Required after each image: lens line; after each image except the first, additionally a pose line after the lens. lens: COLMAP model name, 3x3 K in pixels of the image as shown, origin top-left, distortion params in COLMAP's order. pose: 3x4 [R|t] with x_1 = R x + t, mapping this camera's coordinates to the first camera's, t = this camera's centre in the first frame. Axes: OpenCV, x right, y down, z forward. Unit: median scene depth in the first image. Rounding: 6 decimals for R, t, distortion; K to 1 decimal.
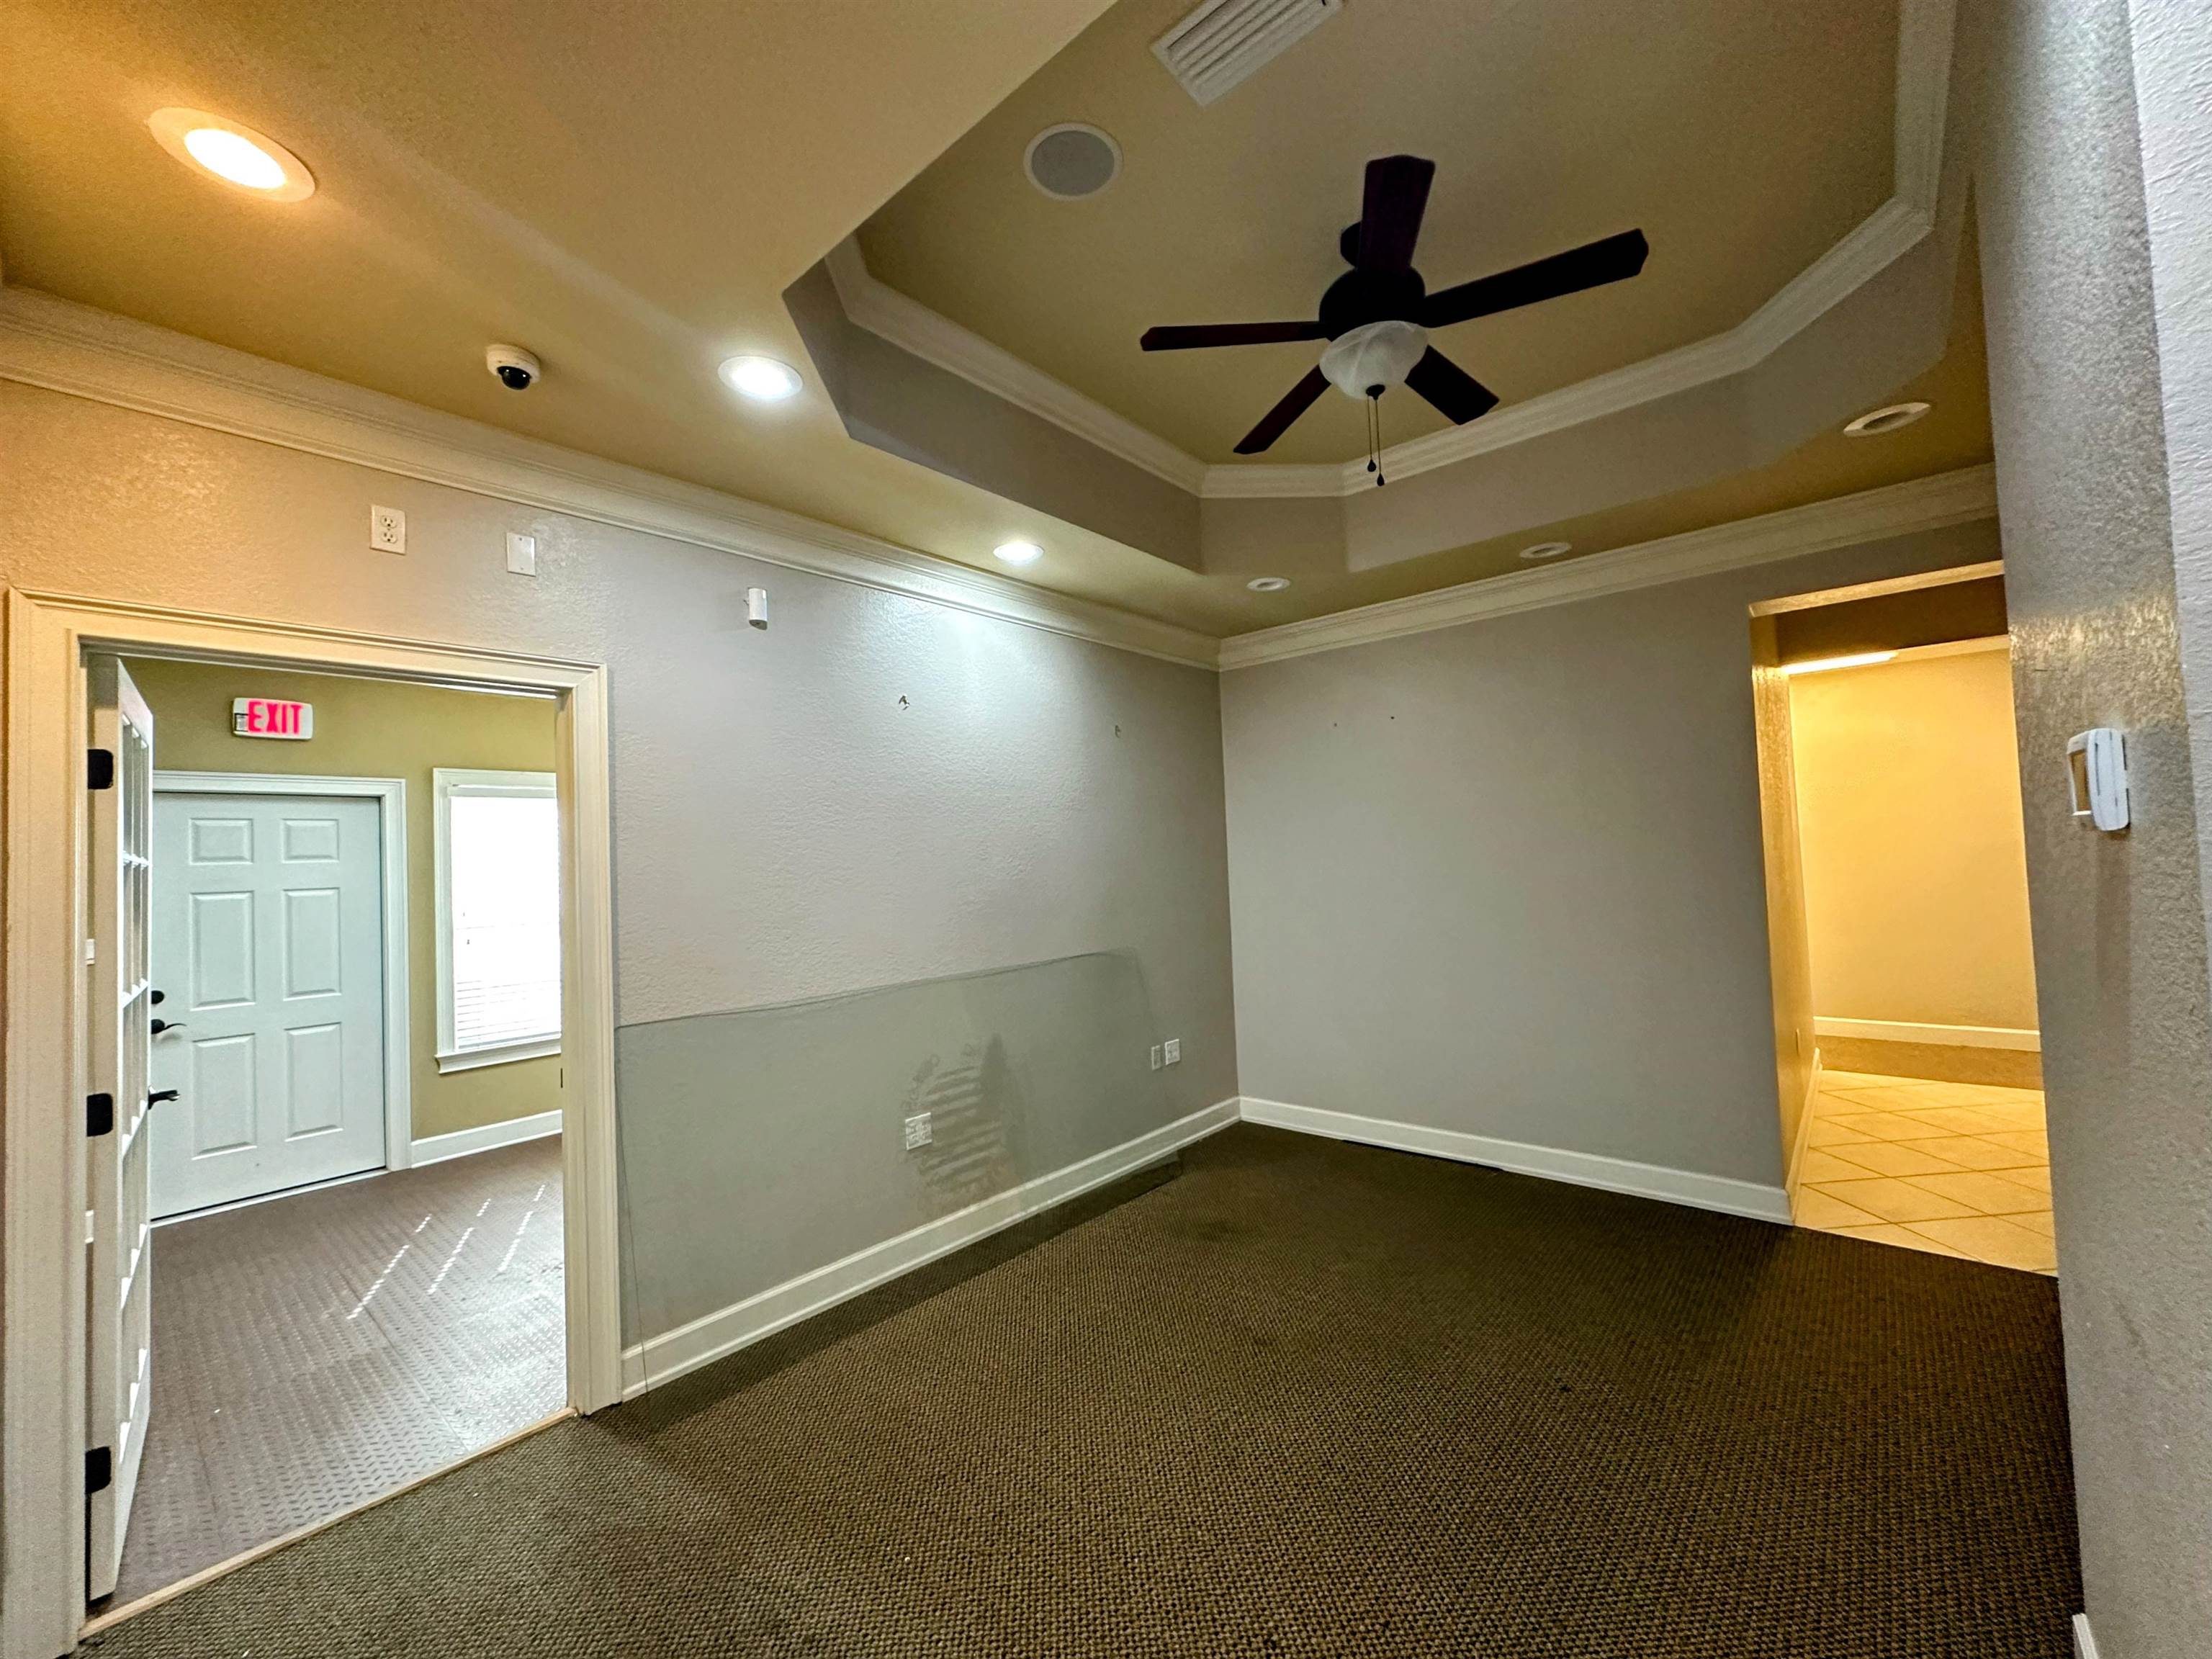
lens RADIAL K [[886.3, 0, 1105.9], [0, 886.3, 828.0], [0, 0, 1]] dist [0.001570, 0.000203]
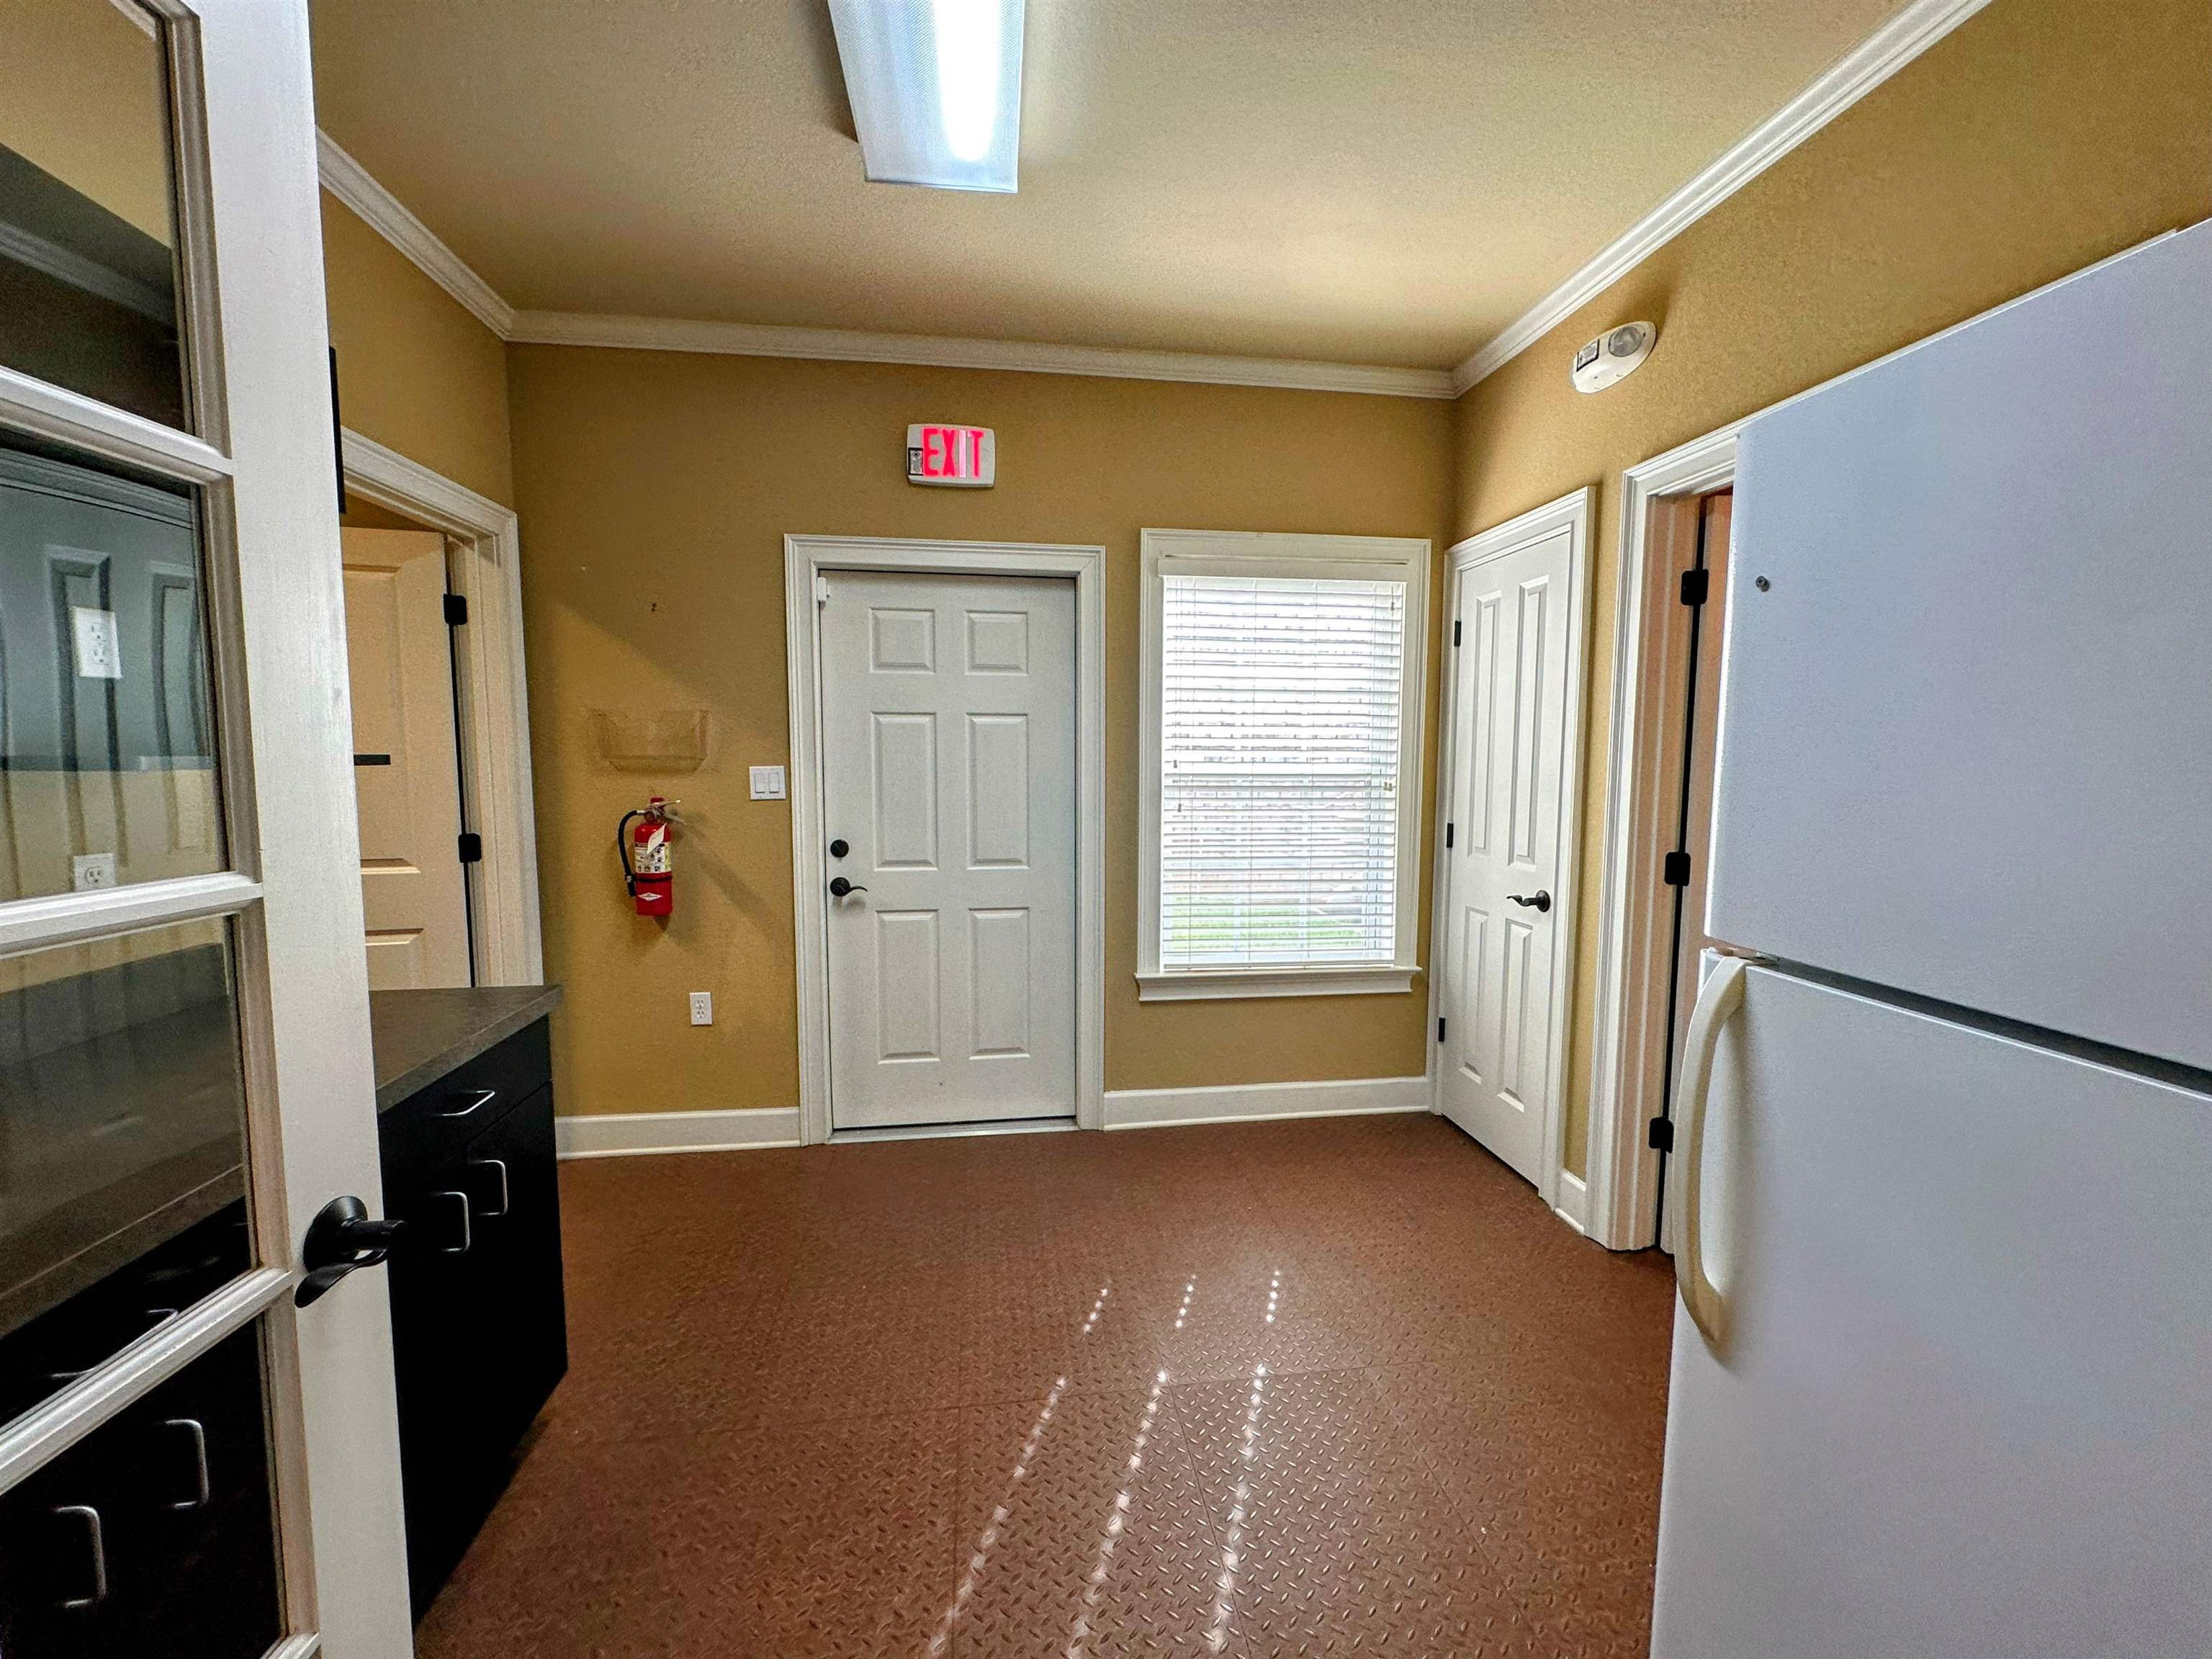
lens RADIAL K [[886.3, 0, 1112.1], [0, 886.3, 831.1], [0, 0, 1]] dist [0.001570, 0.000203]
pose [[0.741042, 0.101451, -0.663750, -0.366017], [-0.016074, 0.990917, 0.133511, 0.065583], [0.671266, -0.088268, 0.735942, 0.551266]]
